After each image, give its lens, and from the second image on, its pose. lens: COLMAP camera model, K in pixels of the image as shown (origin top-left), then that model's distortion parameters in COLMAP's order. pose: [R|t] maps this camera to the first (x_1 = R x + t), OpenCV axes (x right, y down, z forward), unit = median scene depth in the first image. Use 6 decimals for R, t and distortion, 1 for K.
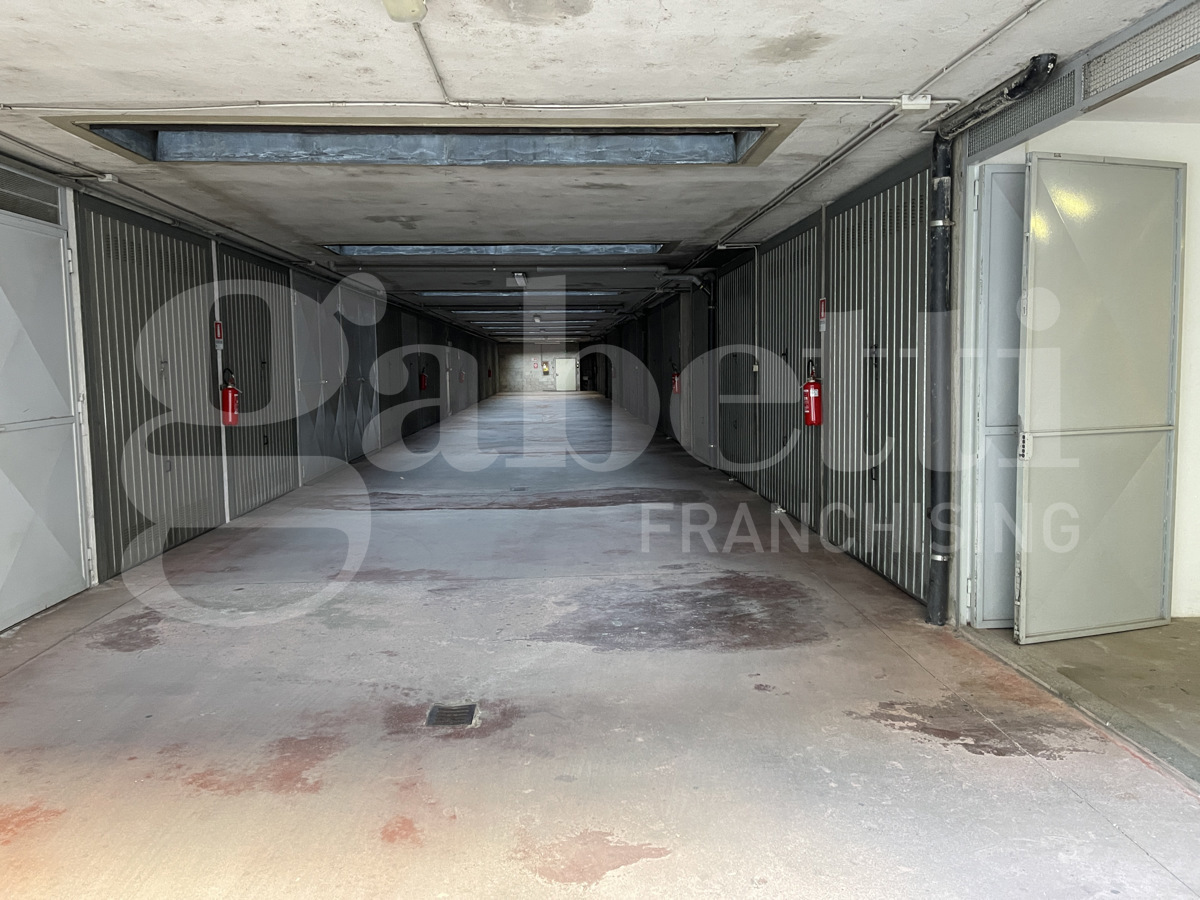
lens RADIAL K [[893.5, 0, 601.0], [0, 893.5, 448.6], [0, 0, 1]] dist [-0.016375, -0.016966]
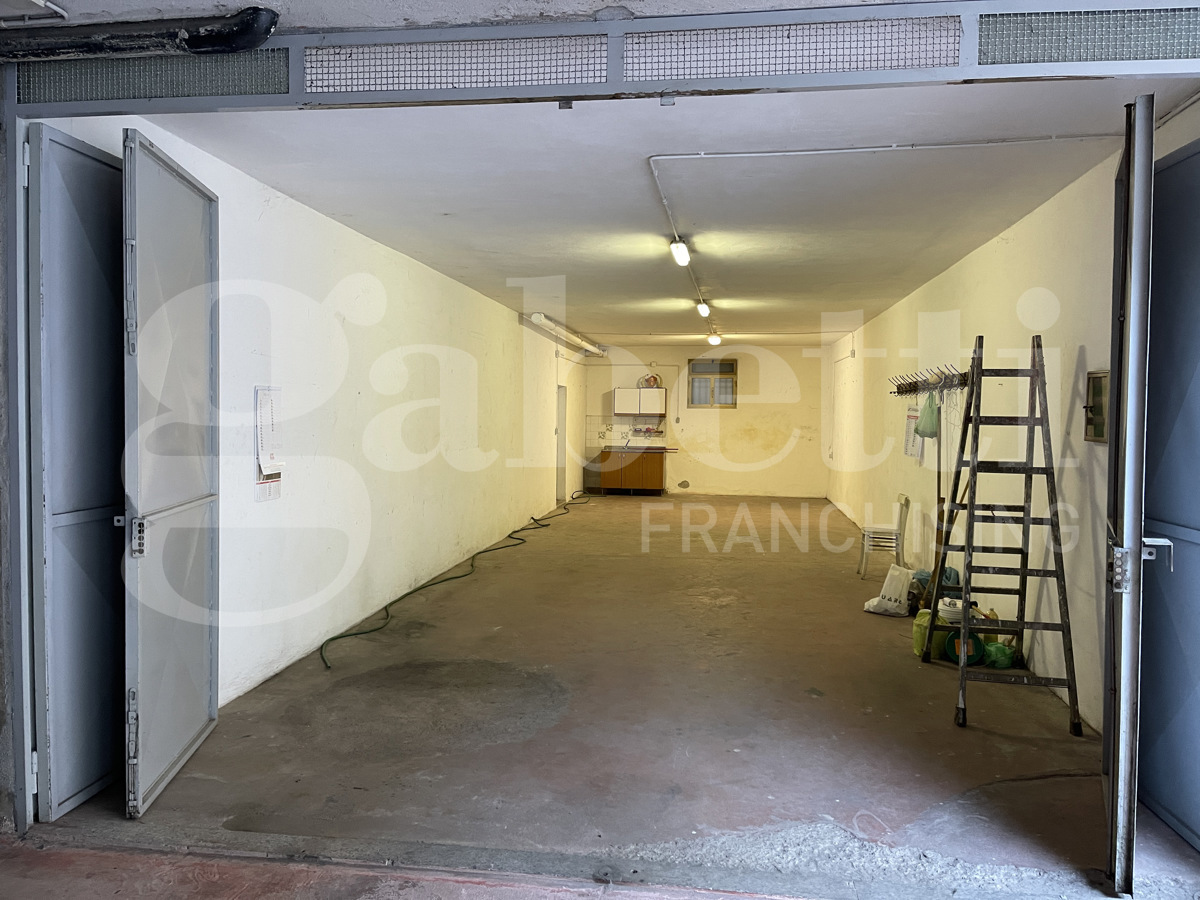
lens RADIAL K [[893.5, 0, 602.2], [0, 893.5, 448.0], [0, 0, 1]] dist [-0.016375, -0.016966]
pose [[0.165306, -0.018723, 0.986065, -0.177983], [0.078145, 0.996925, 0.005829, -0.055059], [-0.983141, 0.076093, 0.166261, 0.570077]]
